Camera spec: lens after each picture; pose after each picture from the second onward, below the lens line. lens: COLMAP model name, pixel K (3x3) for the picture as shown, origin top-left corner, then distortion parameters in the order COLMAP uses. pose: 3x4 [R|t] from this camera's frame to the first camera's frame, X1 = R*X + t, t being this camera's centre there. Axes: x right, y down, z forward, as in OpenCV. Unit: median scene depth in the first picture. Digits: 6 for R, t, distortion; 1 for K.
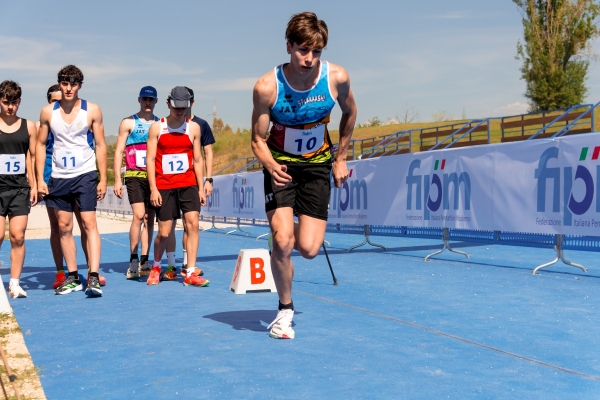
lens RADIAL K [[960.4, 0, 300.0], [0, 960.4, 200.0], [0, 0, 1]] dist [-0.022250, -0.040621]
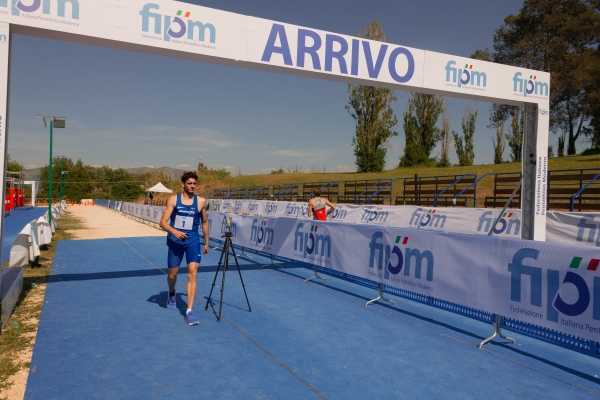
lens RADIAL K [[481.4, 0, 300.0], [0, 481.4, 200.0], [0, 0, 1]] dist [0.032458, -0.006850]
pose [[0.991675, 0.045897, 0.120313, 0.018236], [-0.043783, 0.998838, -0.020157, -0.126454], [-0.121098, 0.014722, 0.992531, 0.212701]]
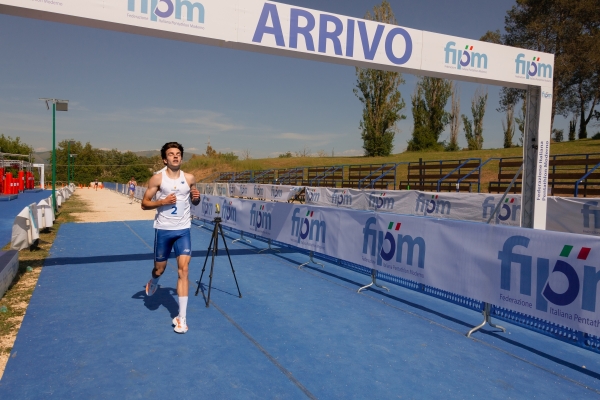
lens RADIAL K [[481.4, 0, 300.0], [0, 481.4, 200.0], [0, 0, 1]] dist [0.032458, -0.006850]
pose [[0.993282, 0.046207, 0.106094, 0.059239], [-0.047949, 0.998753, 0.013923, -0.130945], [-0.105319, -0.018916, 0.994259, 0.228049]]
